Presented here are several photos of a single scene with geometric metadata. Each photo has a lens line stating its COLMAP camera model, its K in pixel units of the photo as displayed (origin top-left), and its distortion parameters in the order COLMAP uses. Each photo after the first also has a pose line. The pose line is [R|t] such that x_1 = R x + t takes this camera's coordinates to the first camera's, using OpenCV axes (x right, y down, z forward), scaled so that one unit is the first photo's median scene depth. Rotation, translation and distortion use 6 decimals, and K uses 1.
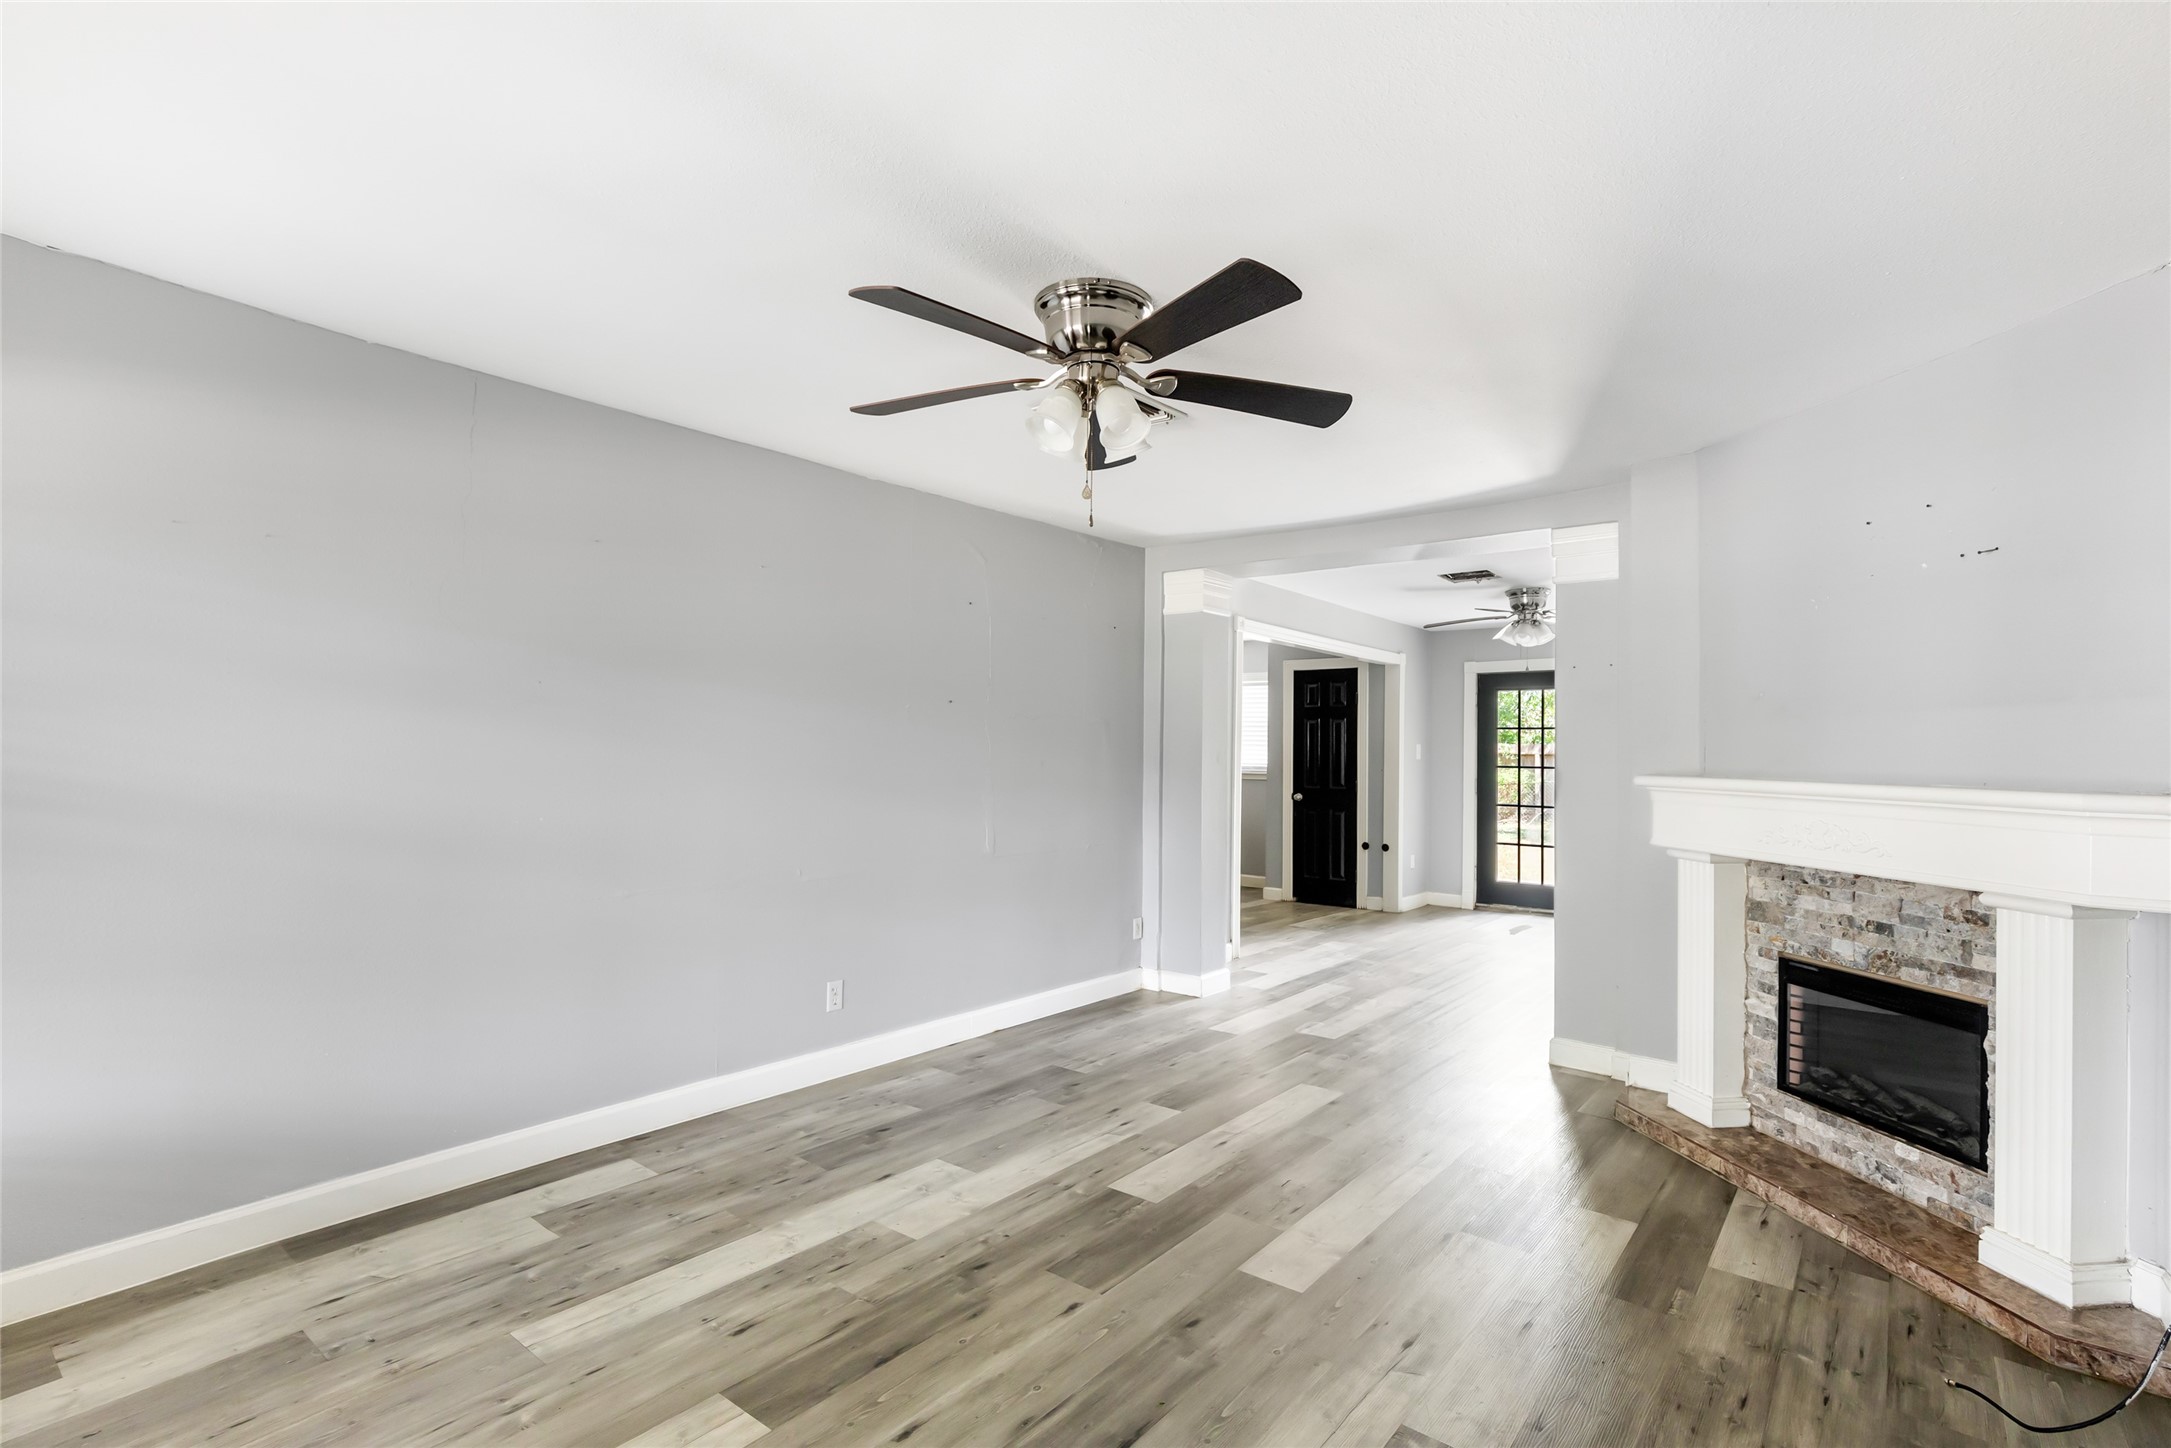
lens RADIAL K [[1004.0, 0, 1124.0], [0, 1004.0, 744.1], [0, 0, 1]] dist [0.005804, 0.000310]
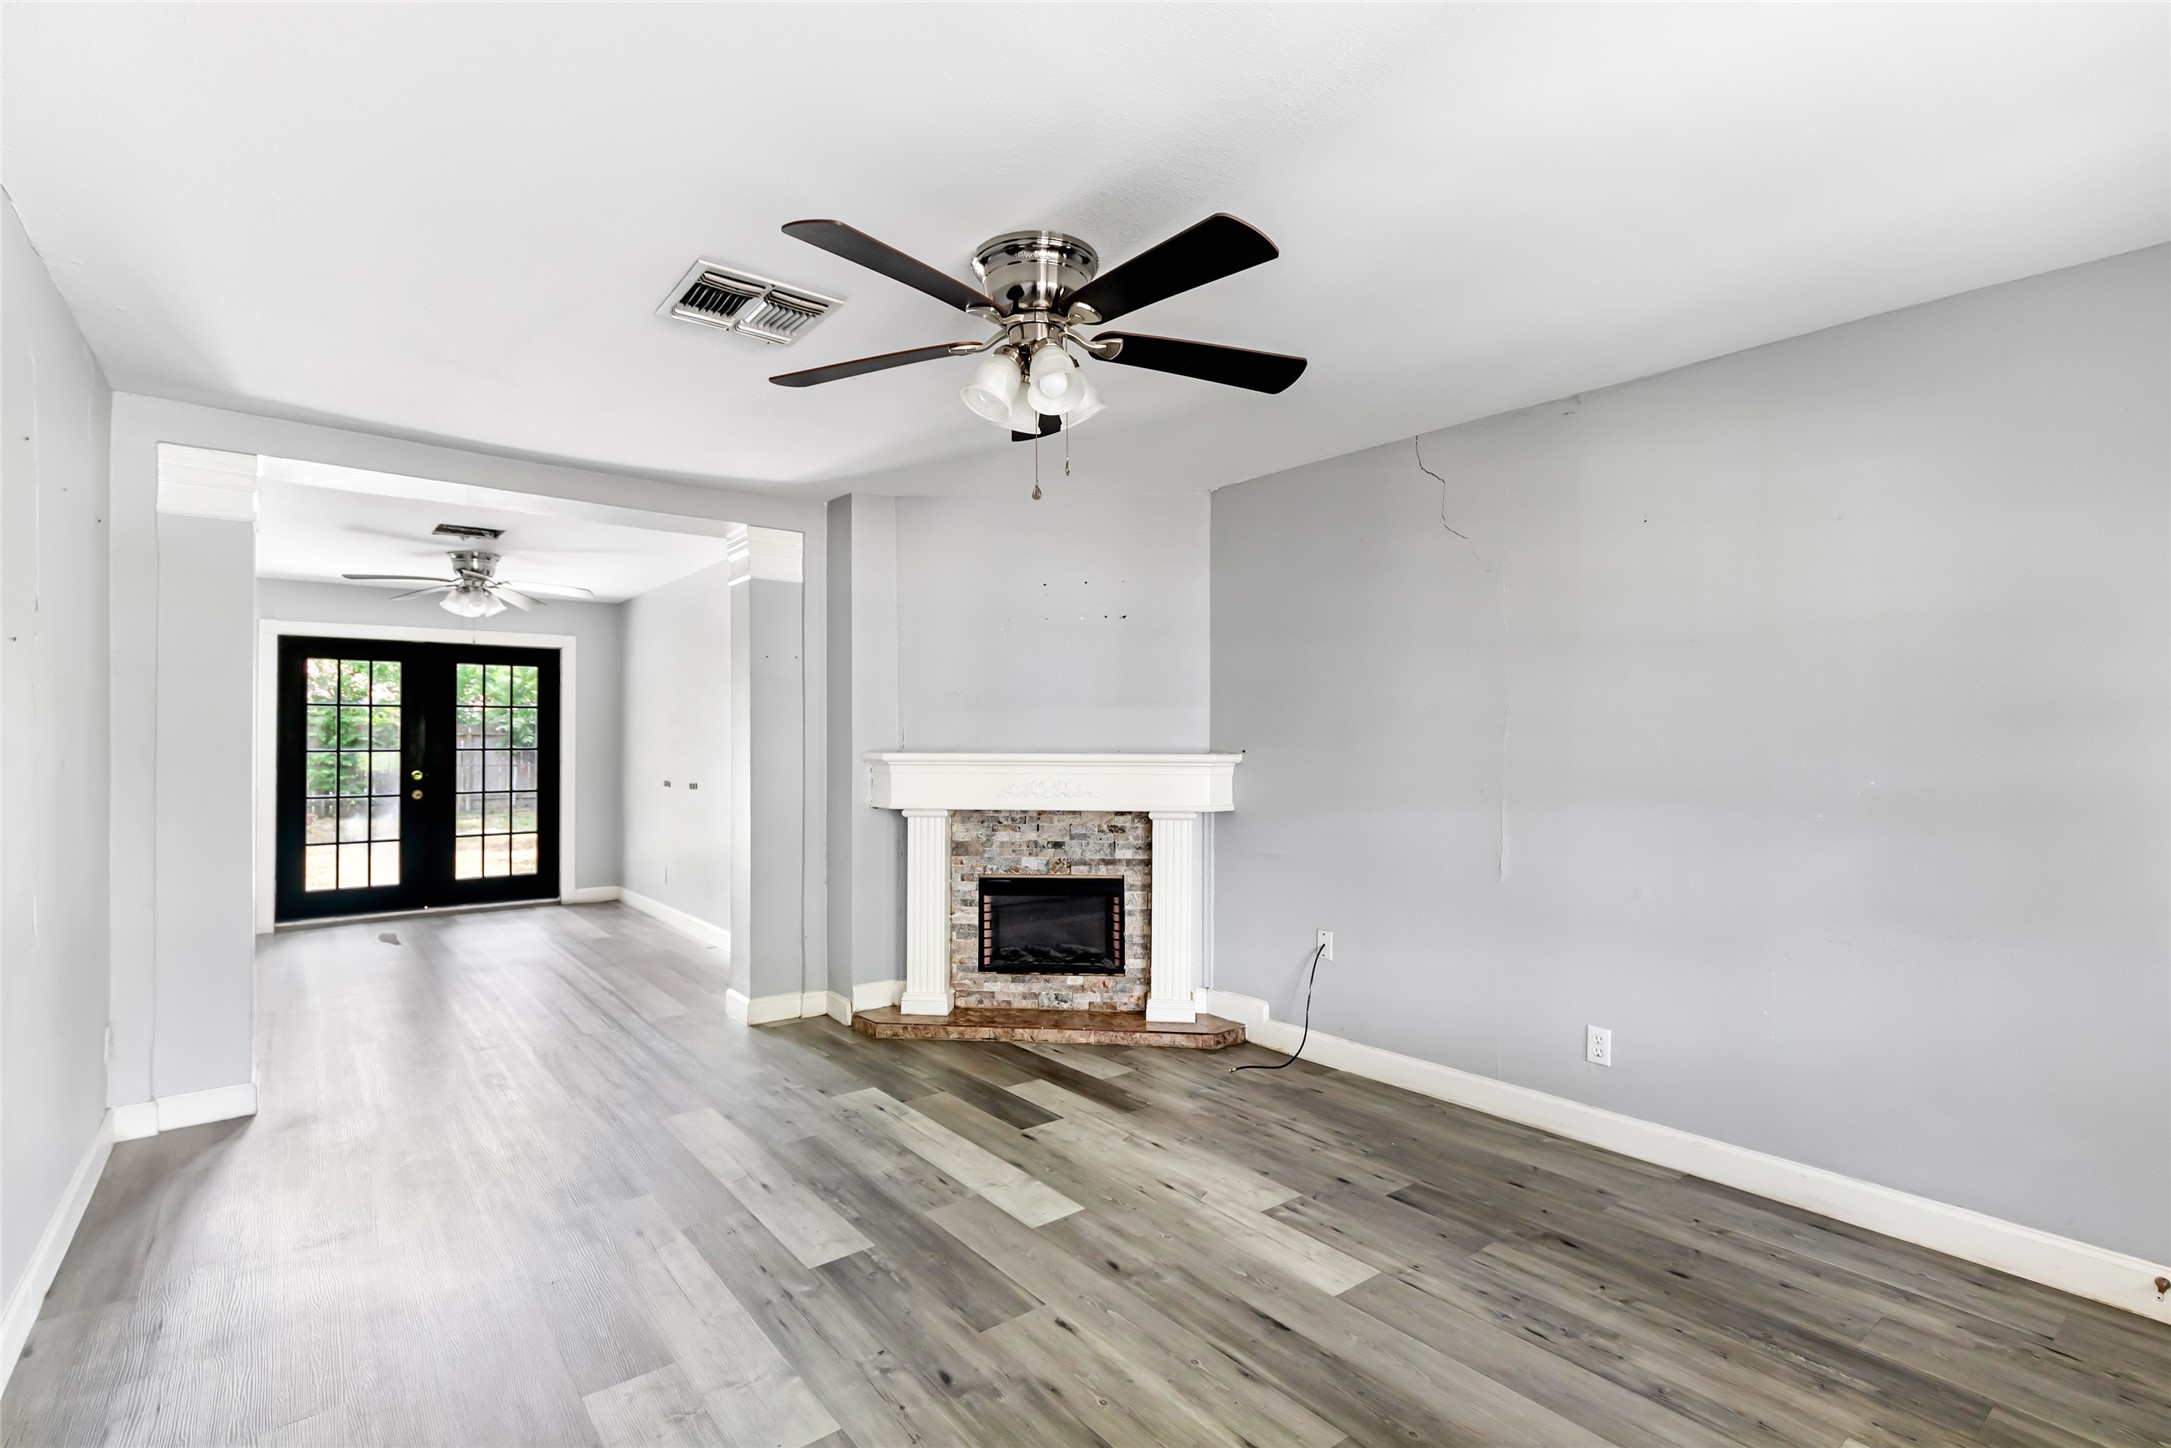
lens RADIAL K [[1004.0, 0, 1042.7], [0, 1004.0, 734.4], [0, 0, 1]] dist [0.005804, 0.000310]
pose [[0.267223, -0.009285, 0.963590, -0.678885], [-0.003679, 0.999936, 0.010656, -0.005553], [-0.963628, -0.006392, 0.267172, 0.538898]]
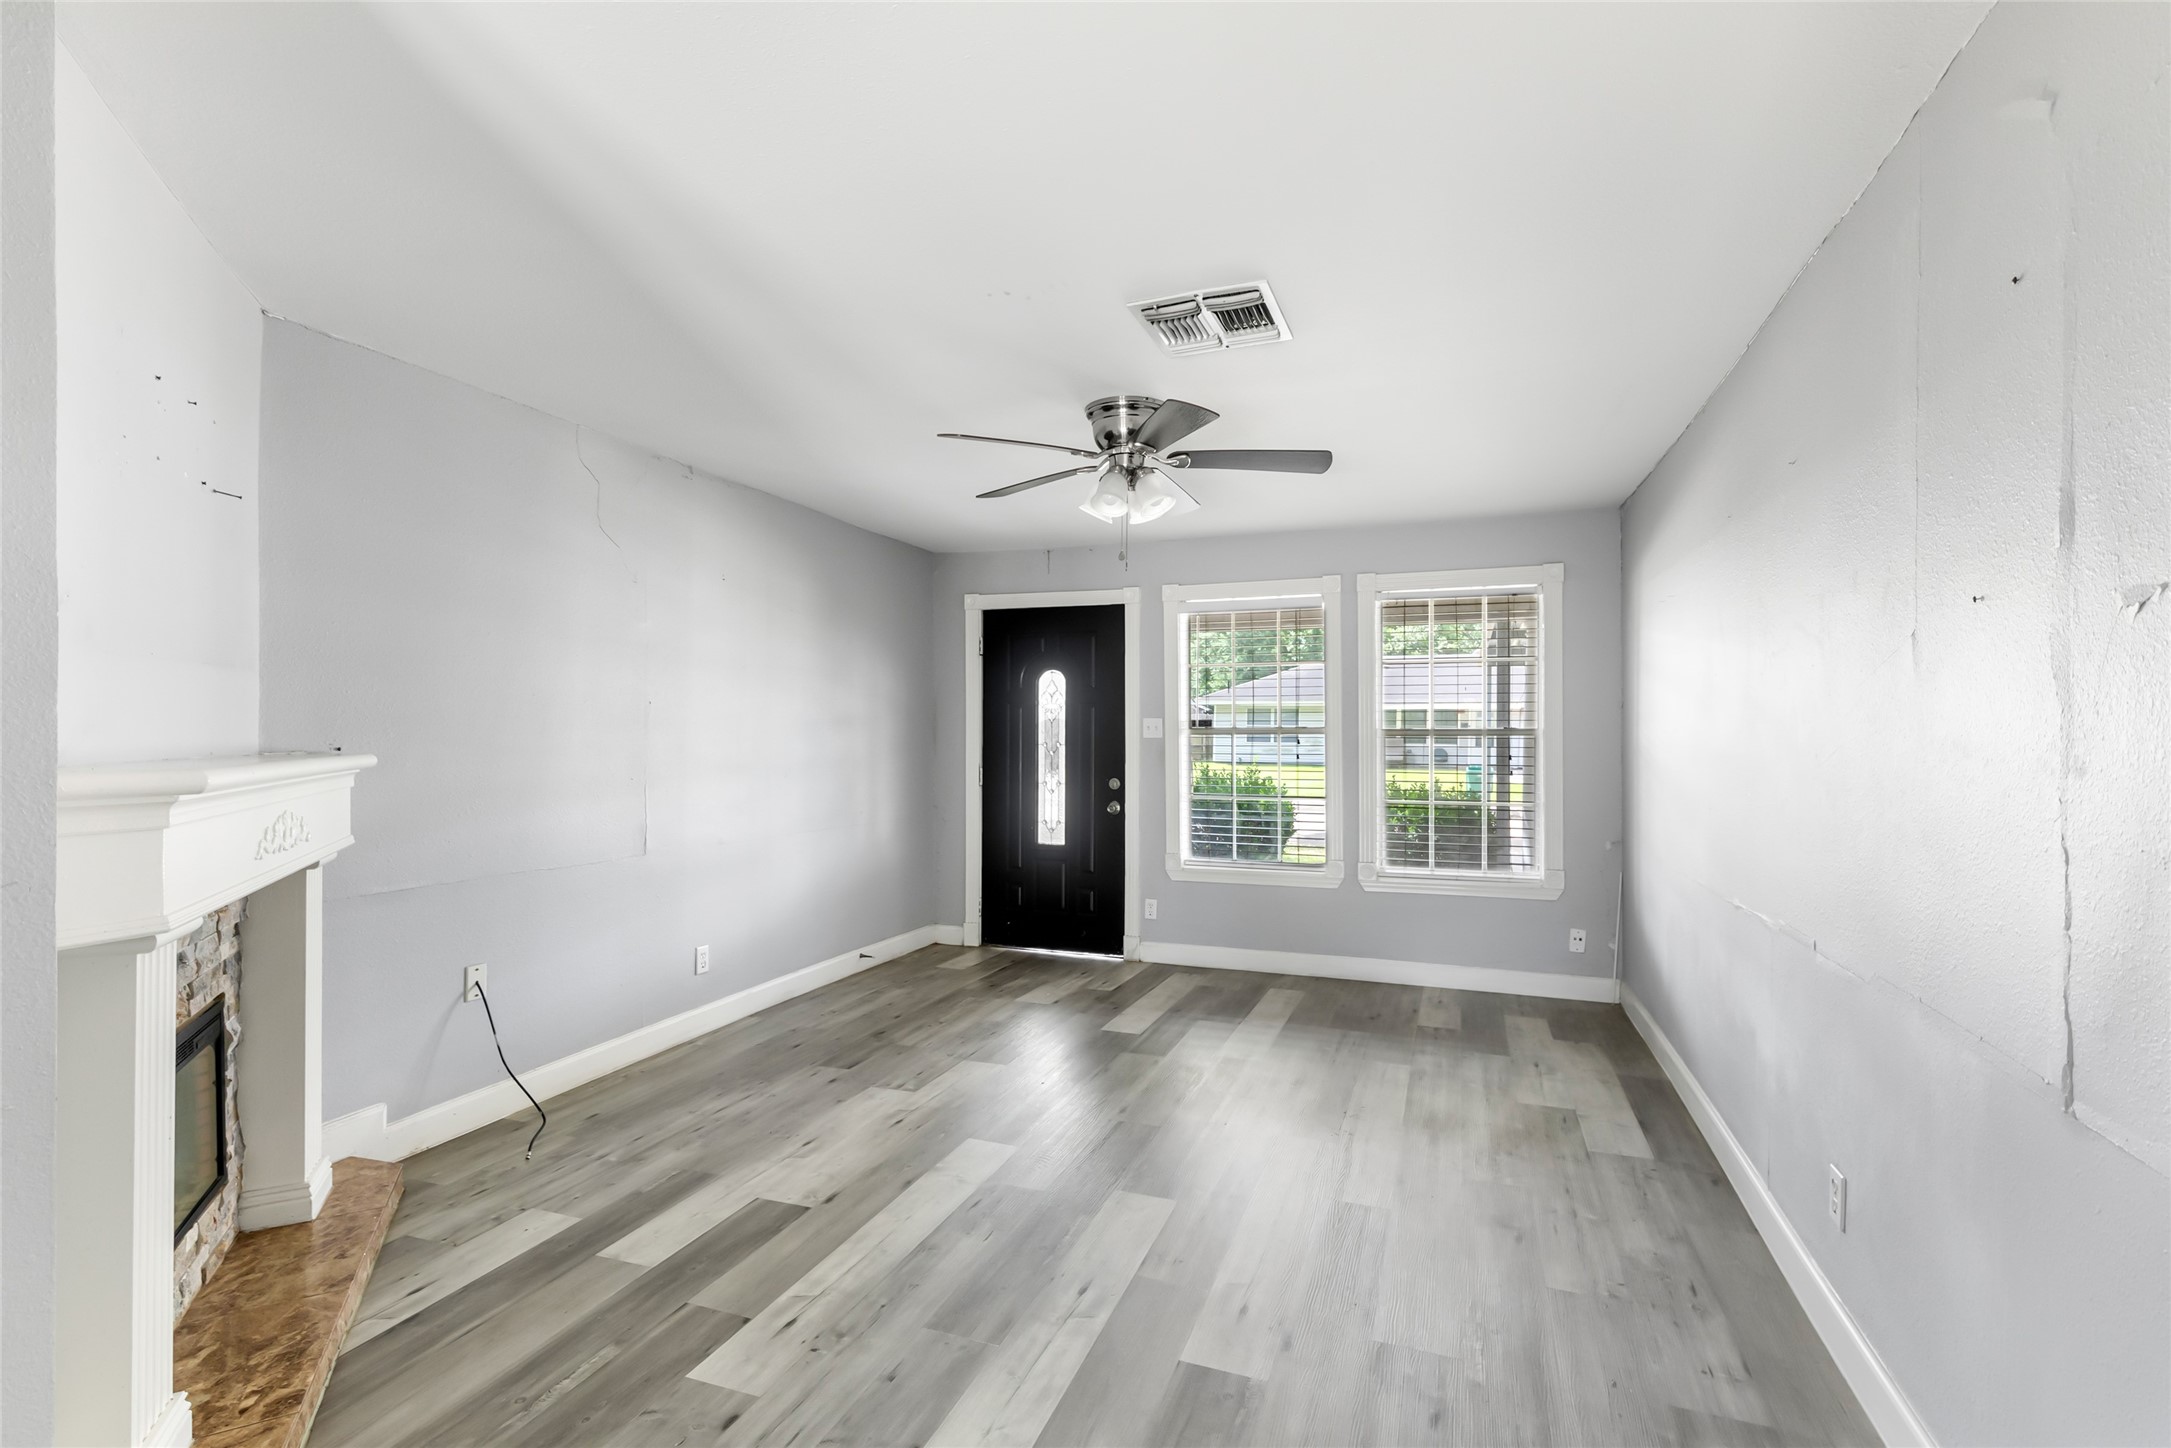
lens RADIAL K [[1004.0, 0, 1089.5], [0, 1004.0, 723.7], [0, 0, 1]] dist [0.005804, 0.000310]
pose [[-0.955338, -0.017906, -0.294973, 0.308693], [-0.012499, 0.999718, -0.020205, 0.016616], [0.295252, -0.015616, -0.955292, 1.684222]]
